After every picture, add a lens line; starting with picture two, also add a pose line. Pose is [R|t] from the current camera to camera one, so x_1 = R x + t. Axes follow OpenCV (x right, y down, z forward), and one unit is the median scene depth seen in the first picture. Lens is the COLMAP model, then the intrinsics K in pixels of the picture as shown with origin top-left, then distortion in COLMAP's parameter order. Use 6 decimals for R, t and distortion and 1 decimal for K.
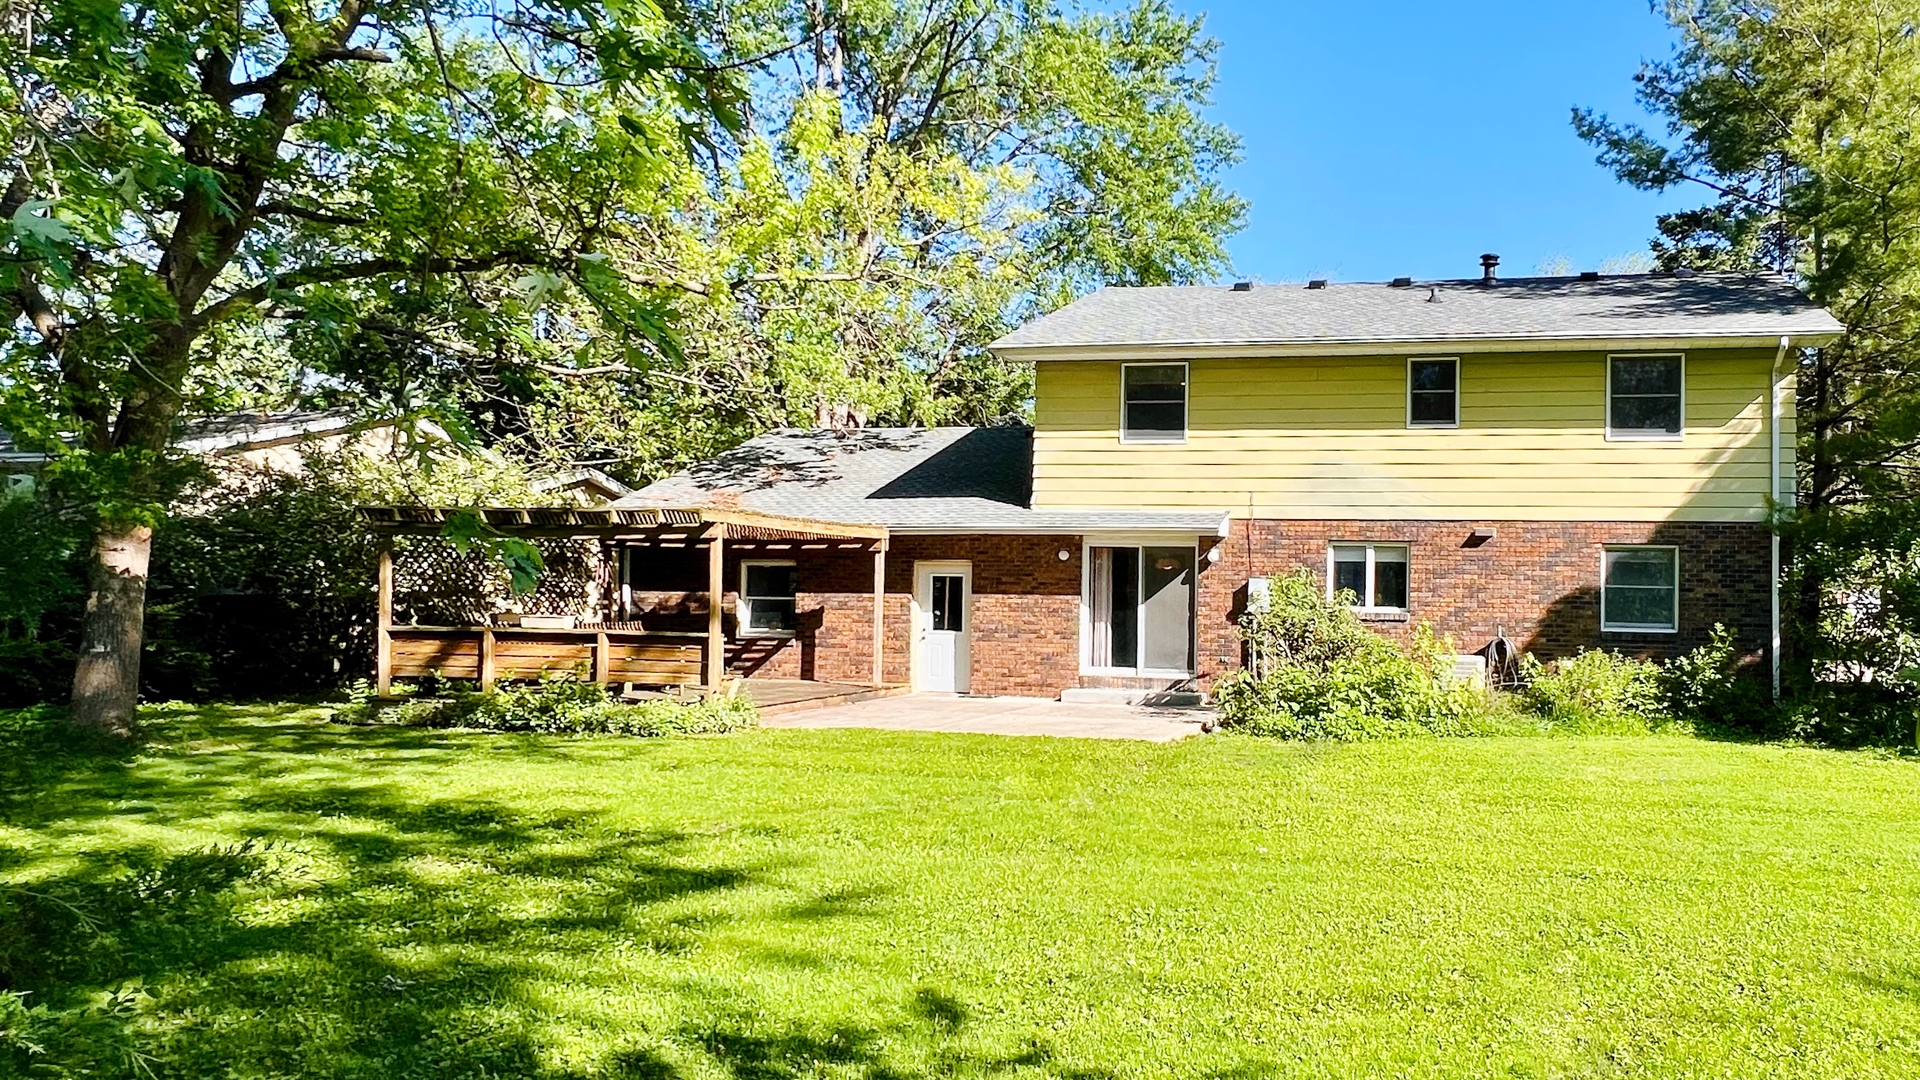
lens RADIAL K [[1244.1, 0, 960.0], [0, 1244.1, 540.0], [0, 0, 1]] dist [0.000340, -0.000032]
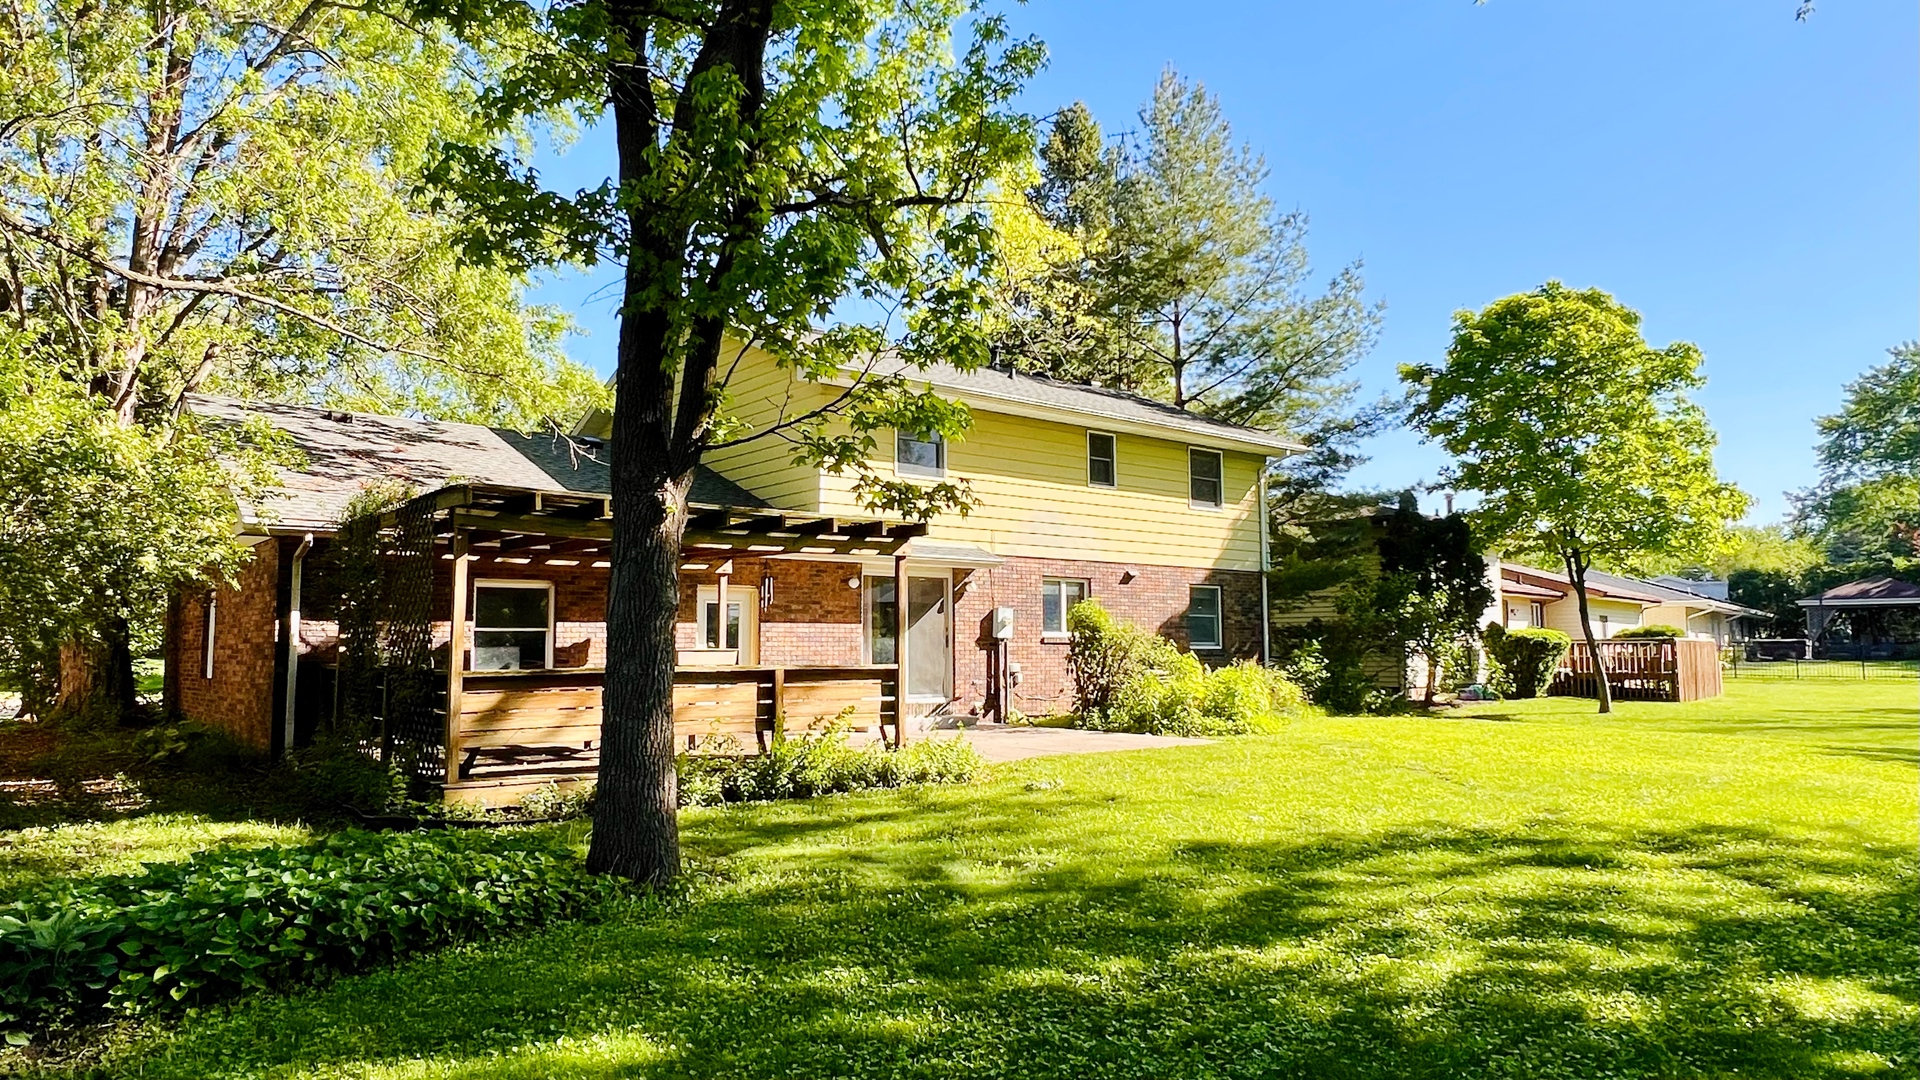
lens RADIAL K [[1244.1, 0, 960.0], [0, 1244.1, 540.0], [0, 0, 1]] dist [0.000340, -0.000032]
pose [[0.645238, 0.051394, 0.762251, -0.662369], [-0.019971, 0.998528, -0.050420, 0.028008], [-0.763721, 0.017311, 0.645314, 0.309038]]
